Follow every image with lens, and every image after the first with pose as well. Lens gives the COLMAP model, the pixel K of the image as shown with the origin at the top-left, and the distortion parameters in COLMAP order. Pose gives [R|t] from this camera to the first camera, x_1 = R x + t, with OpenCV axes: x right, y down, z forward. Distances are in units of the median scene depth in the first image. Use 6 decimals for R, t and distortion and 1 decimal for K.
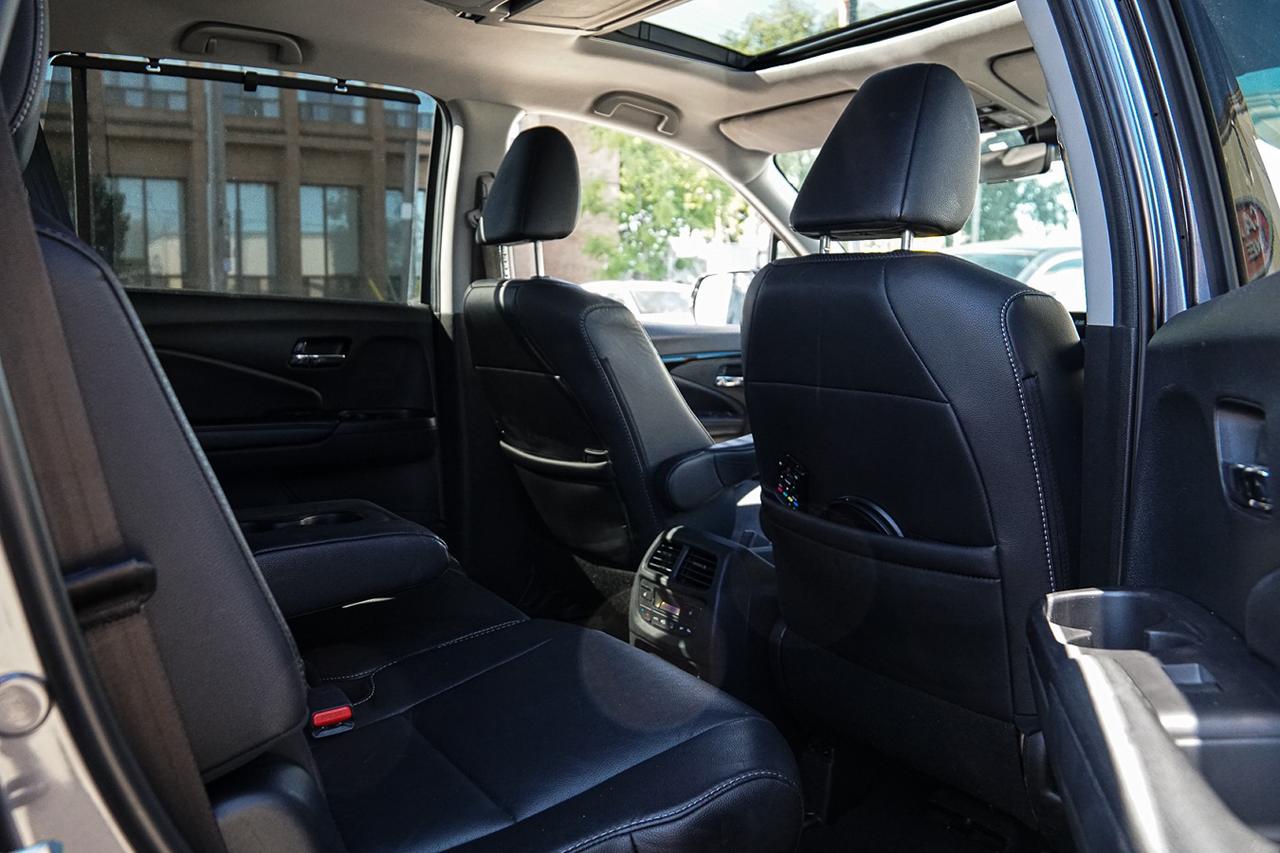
lens RADIAL K [[1003.1, 0, 636.4], [0, 1003.1, 427.1], [0, 0, 1]] dist [-0.088242, 0.018126]
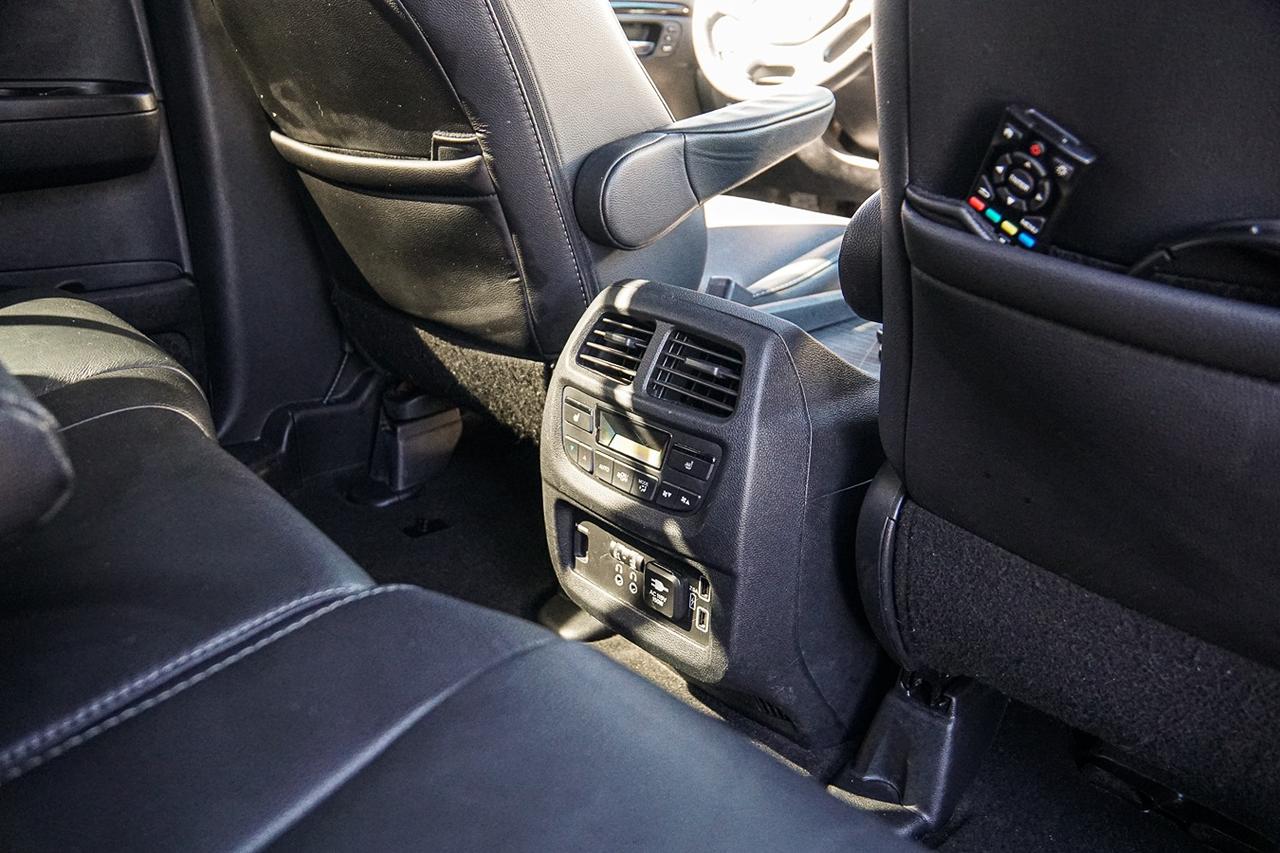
lens RADIAL K [[1003.1, 0, 634.0], [0, 1003.1, 429.6], [0, 0, 1]] dist [-0.088242, 0.018126]
pose [[0.983799, -0.057137, 0.169924, -0.049263], [0.008861, 0.962191, 0.272230, 0.033650], [-0.179054, -0.266314, 0.947110, 0.502252]]
